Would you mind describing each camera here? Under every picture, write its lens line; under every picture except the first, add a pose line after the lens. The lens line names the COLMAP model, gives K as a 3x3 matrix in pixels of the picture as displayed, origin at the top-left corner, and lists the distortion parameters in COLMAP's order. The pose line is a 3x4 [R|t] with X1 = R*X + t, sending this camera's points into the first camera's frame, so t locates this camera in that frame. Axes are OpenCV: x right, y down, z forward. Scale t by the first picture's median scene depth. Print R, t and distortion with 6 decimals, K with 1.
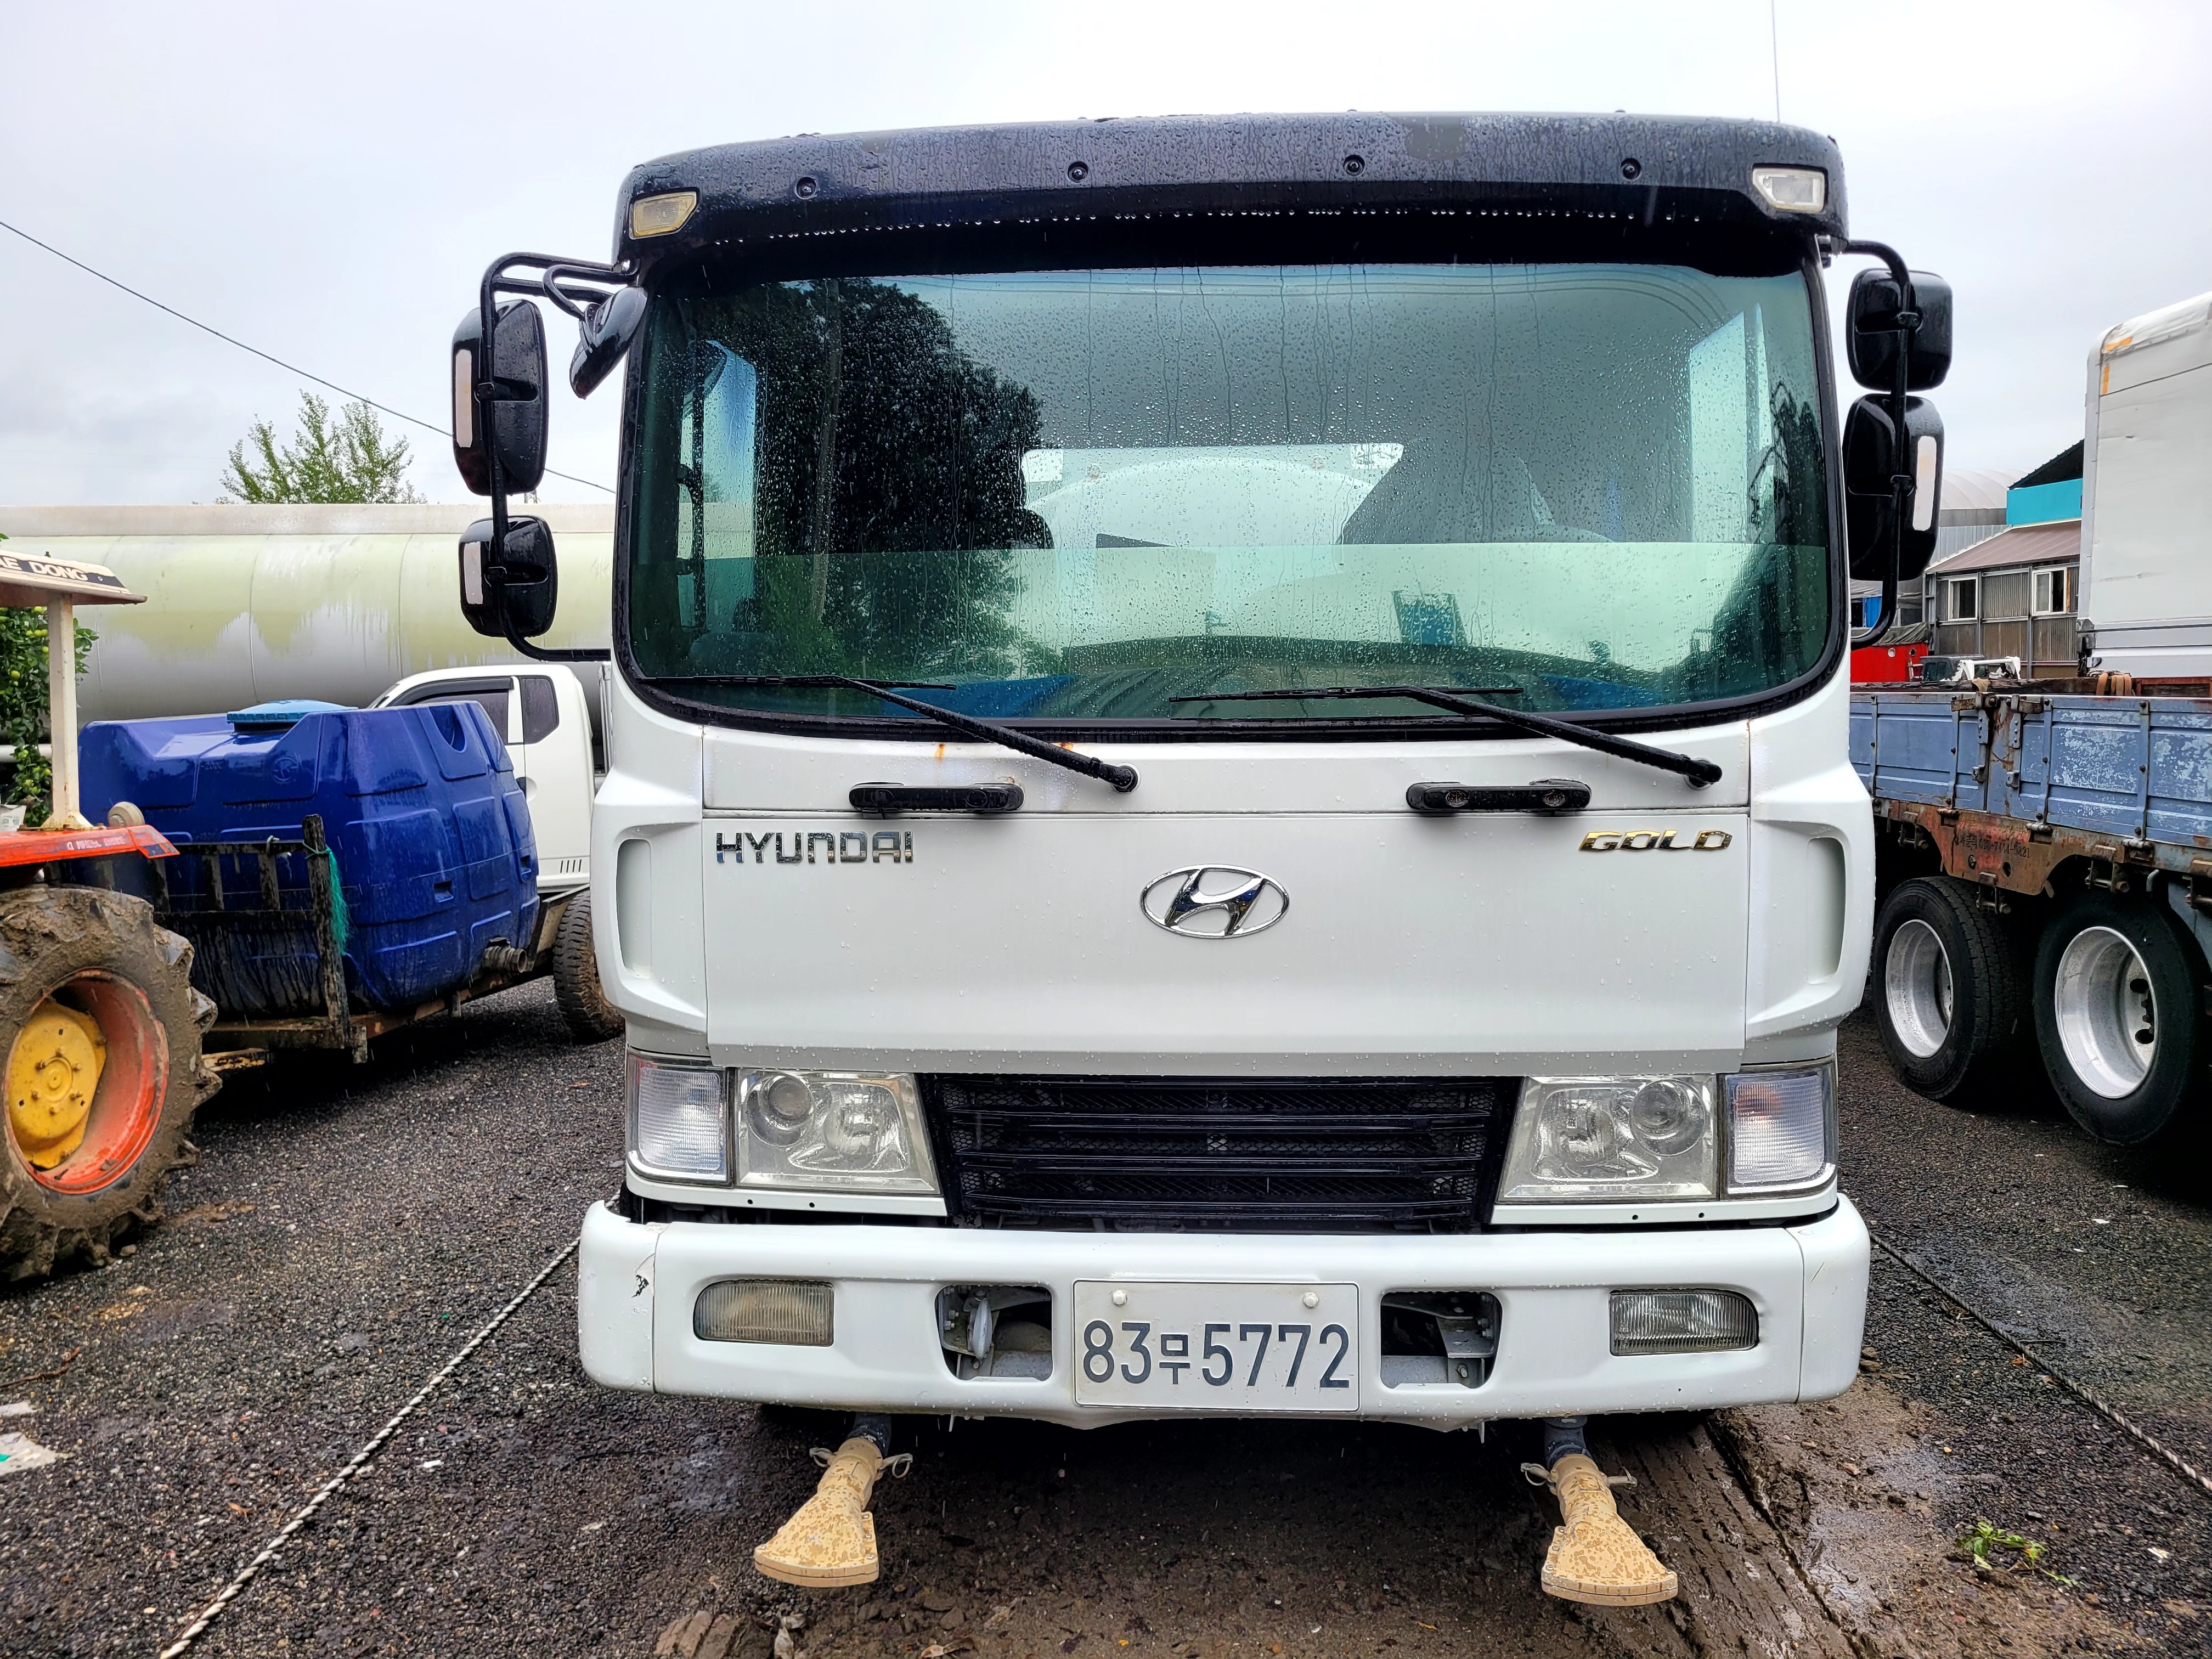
lens RADIAL K [[1672.4, 0, 1106.0], [0, 1672.4, 829.5], [0, 0, 1]] dist [0.050359, -0.037900]
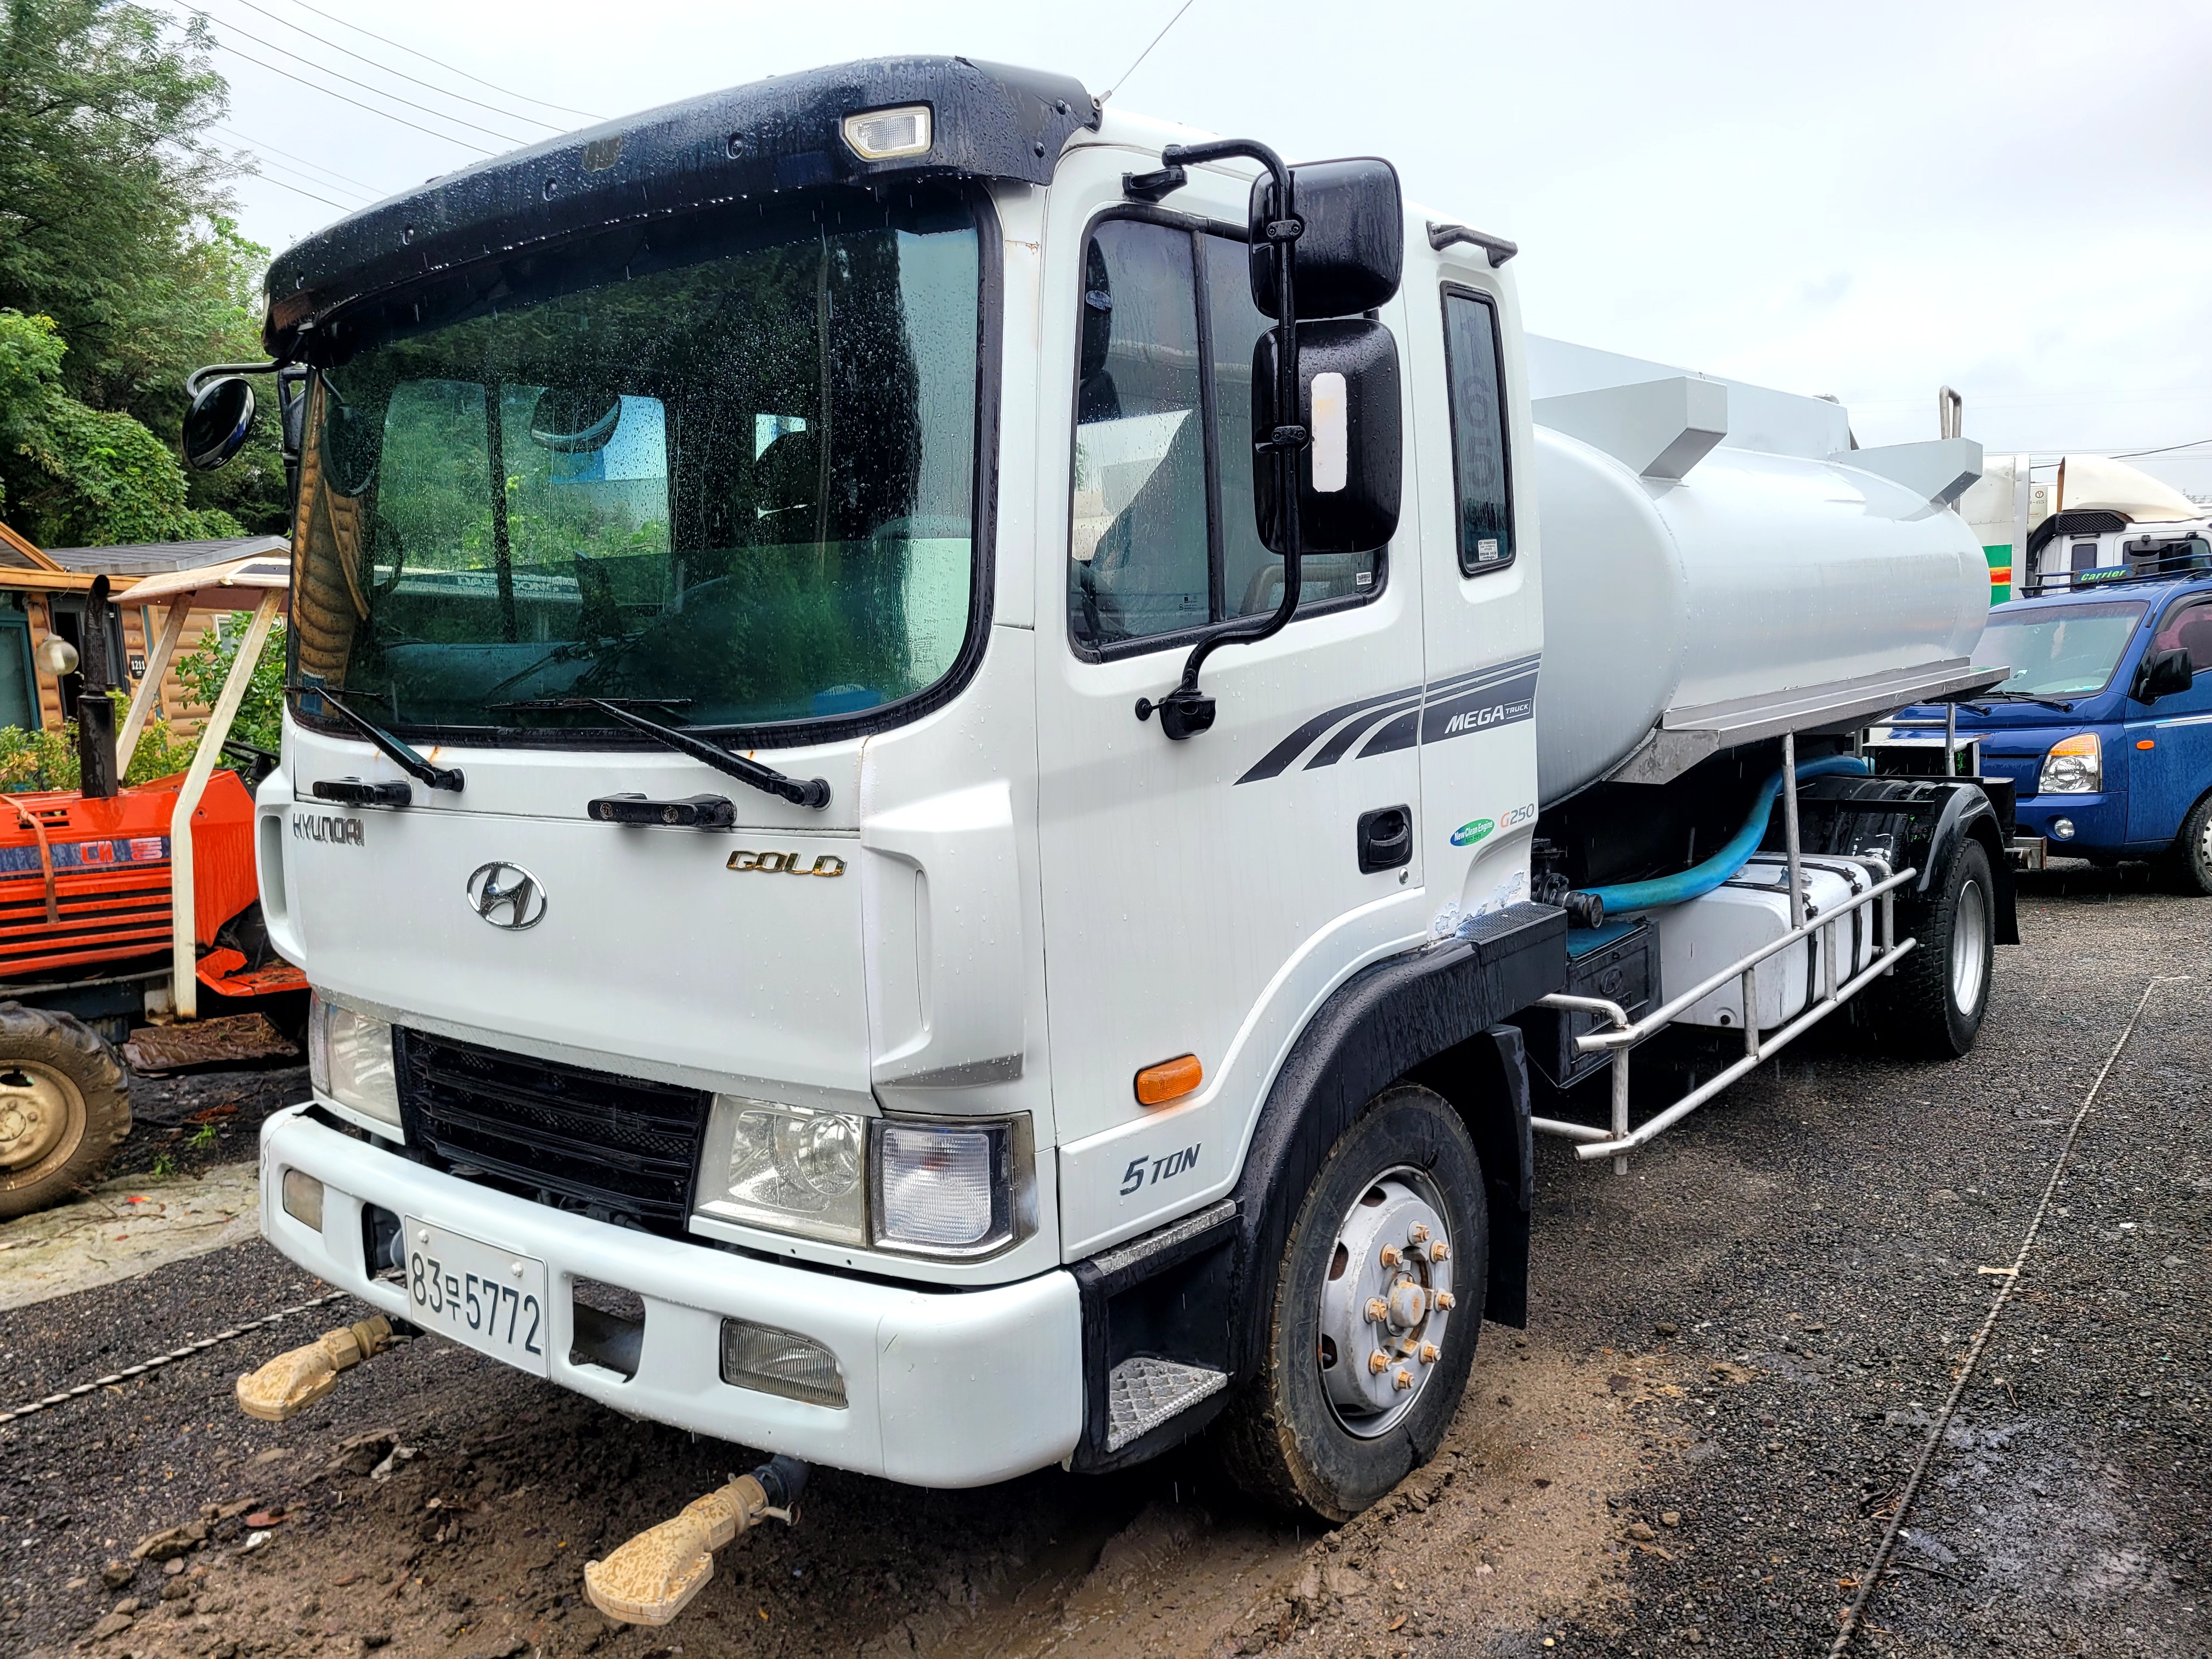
lens RADIAL K [[1658.1, 0, 1114.2], [0, 1658.1, 844.3], [0, 0, 1]] dist [0.031009, -0.007800]
pose [[0.825673, 0.050733, -0.561864, 1.001839], [-0.023964, 0.998203, 0.054917, -0.059137], [0.563640, -0.031879, 0.825405, 0.331037]]
